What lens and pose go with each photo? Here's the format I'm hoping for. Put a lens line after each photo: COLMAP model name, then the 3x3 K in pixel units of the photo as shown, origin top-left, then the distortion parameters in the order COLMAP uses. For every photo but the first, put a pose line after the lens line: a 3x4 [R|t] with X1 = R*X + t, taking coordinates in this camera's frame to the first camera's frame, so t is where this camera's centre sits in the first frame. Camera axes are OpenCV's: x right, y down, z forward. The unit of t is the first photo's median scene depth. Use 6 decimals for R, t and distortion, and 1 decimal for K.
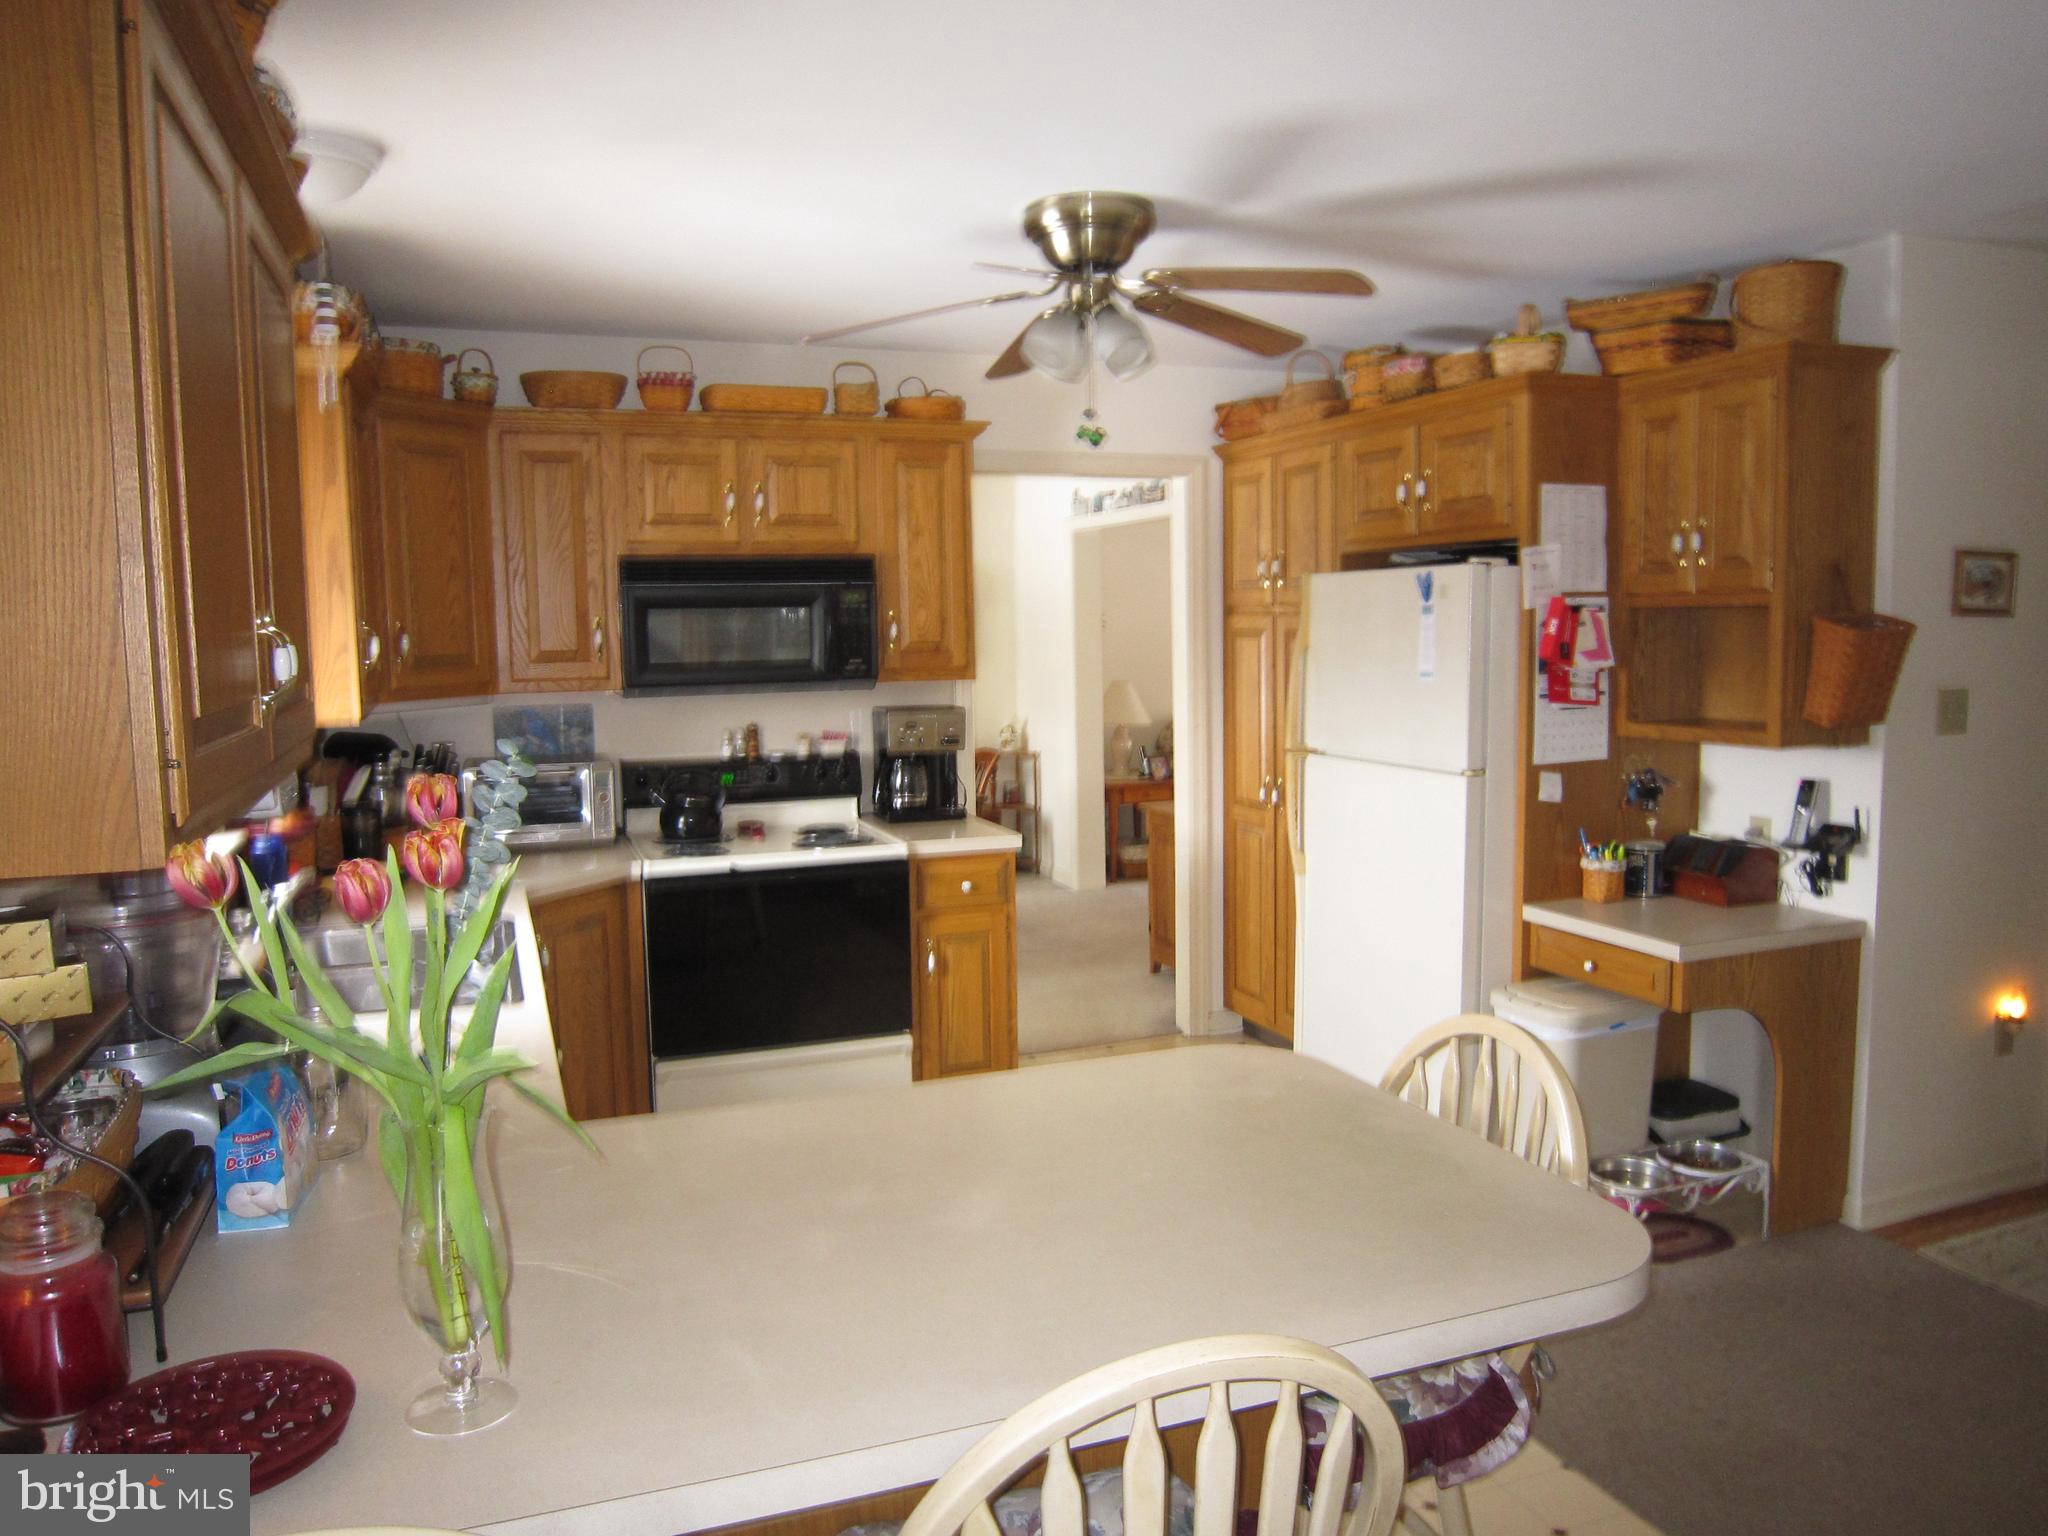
lens RADIAL K [[1453.7, 0, 1031.2], [0, 1453.7, 762.6], [0, 0, 1]] dist [-0.038121, 0.001721]
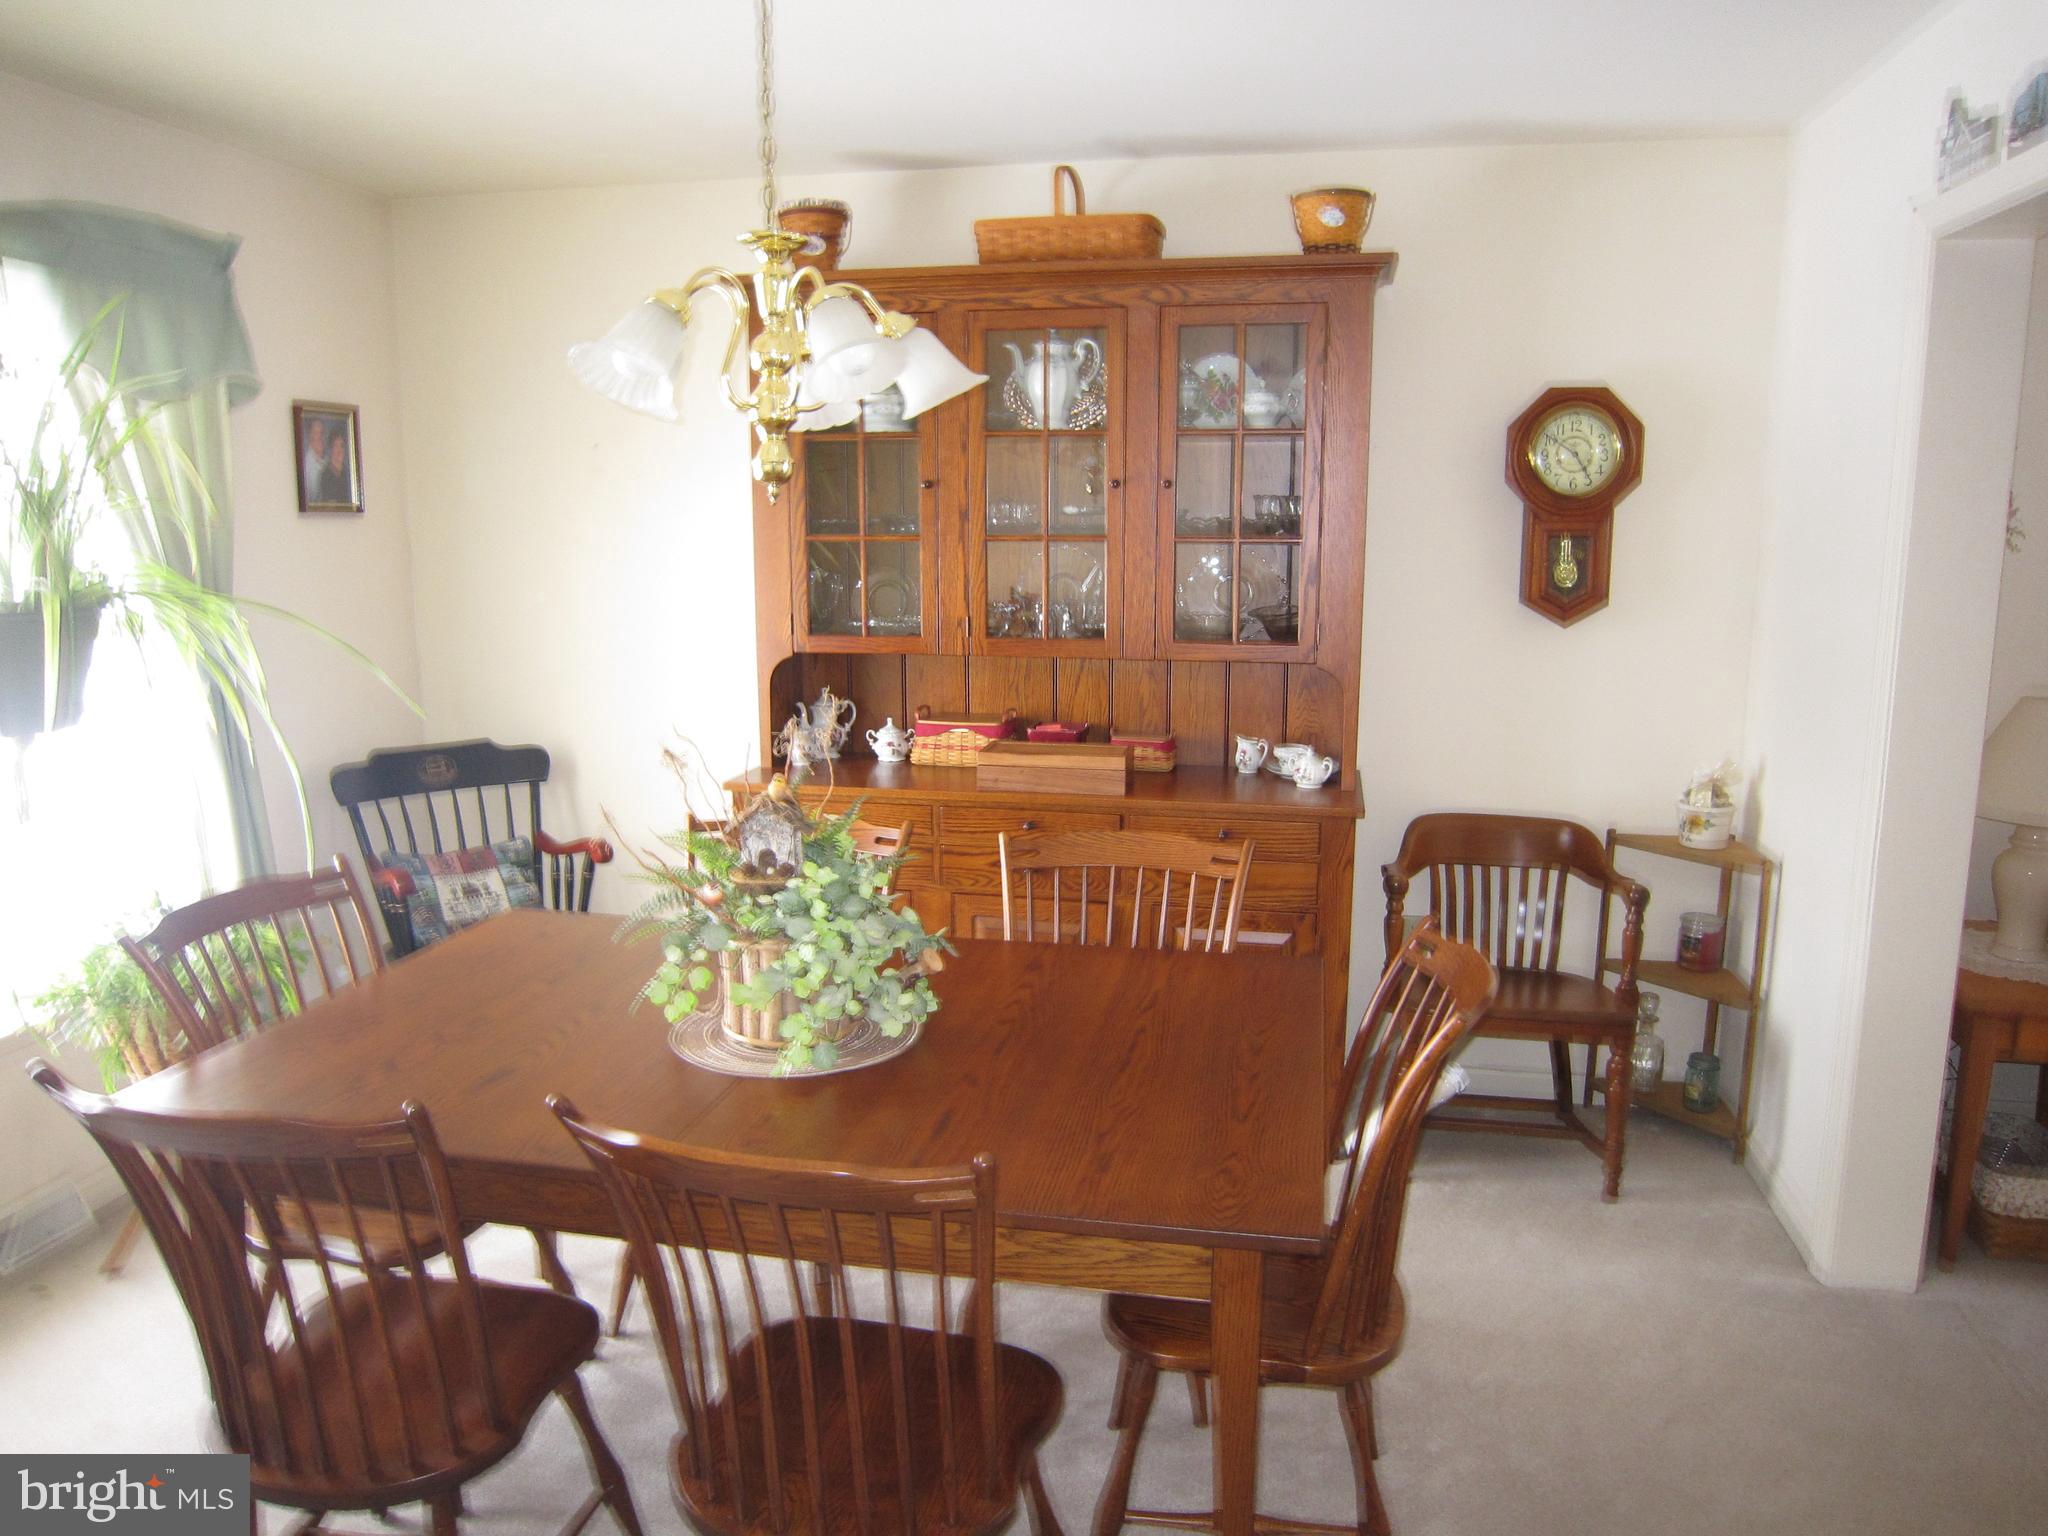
lens RADIAL K [[1453.7, 0, 1022.7], [0, 1453.7, 776.1], [0, 0, 1]] dist [-0.038121, 0.001721]
pose [[0.846733, 0.109390, -0.520651, 0.063692], [-0.066725, 0.992741, 0.100062, -0.108990], [0.527818, -0.049986, 0.847885, 1.134778]]
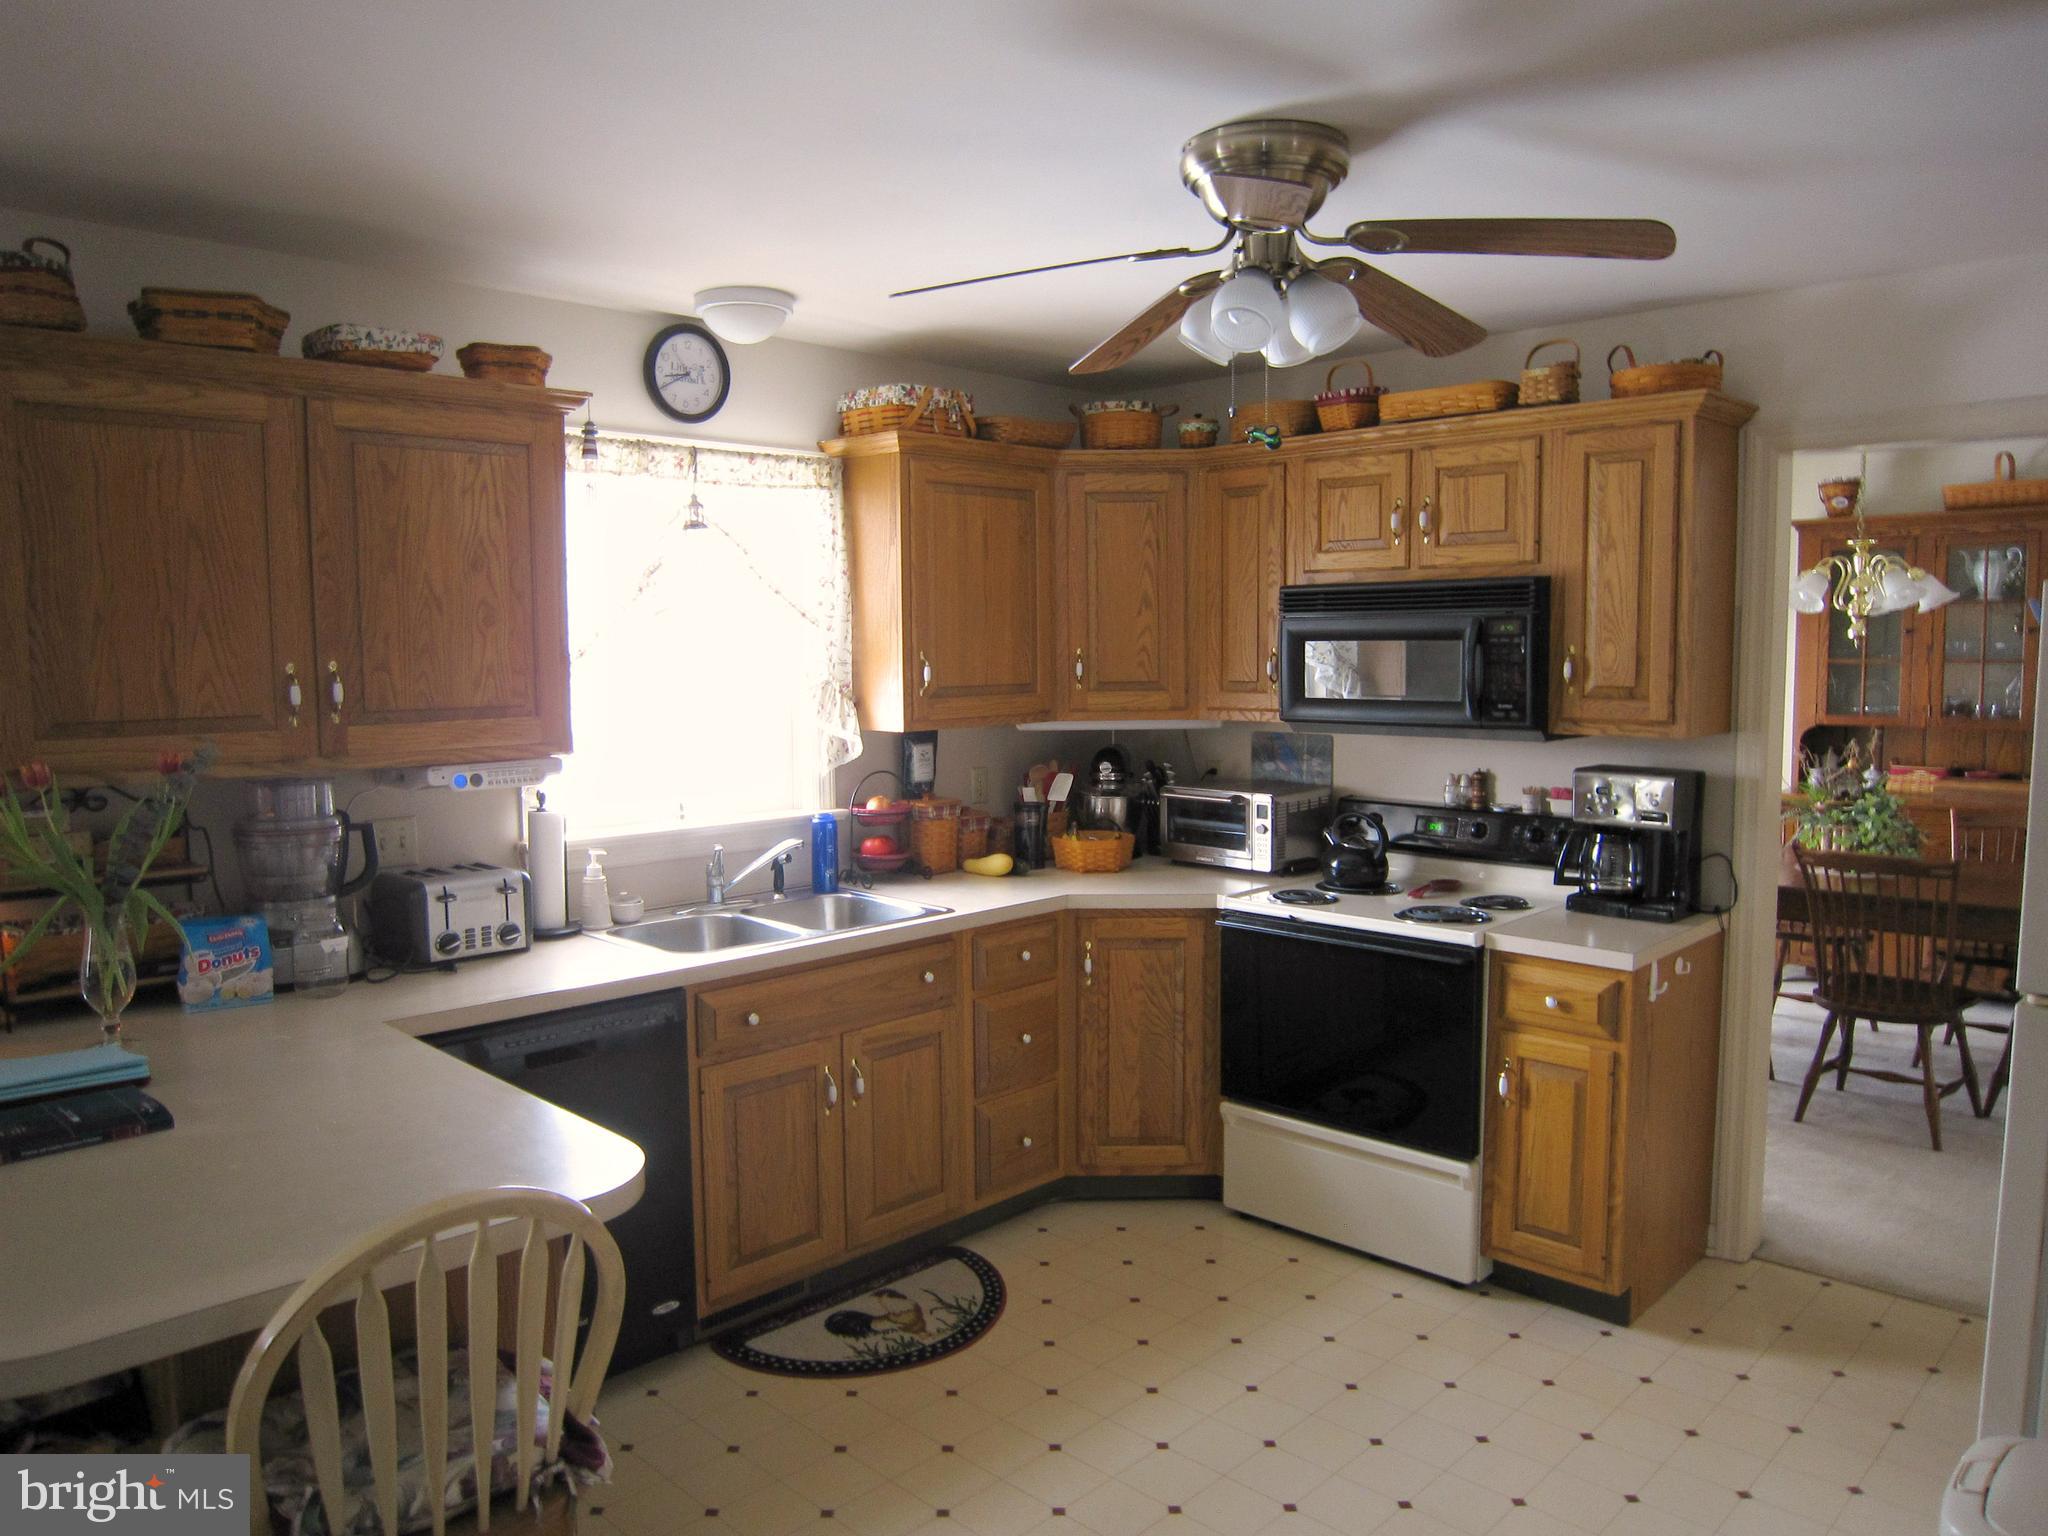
lens RADIAL K [[1453.7, 0, 1035.0], [0, 1453.7, 770.8], [0, 0, 1]] dist [-0.038121, 0.001721]
pose [[0.433614, 0.095256, -0.896050, 0.500954], [-0.088258, 0.994105, 0.062970, -0.060294], [0.896766, 0.051779, 0.439465, 0.392429]]
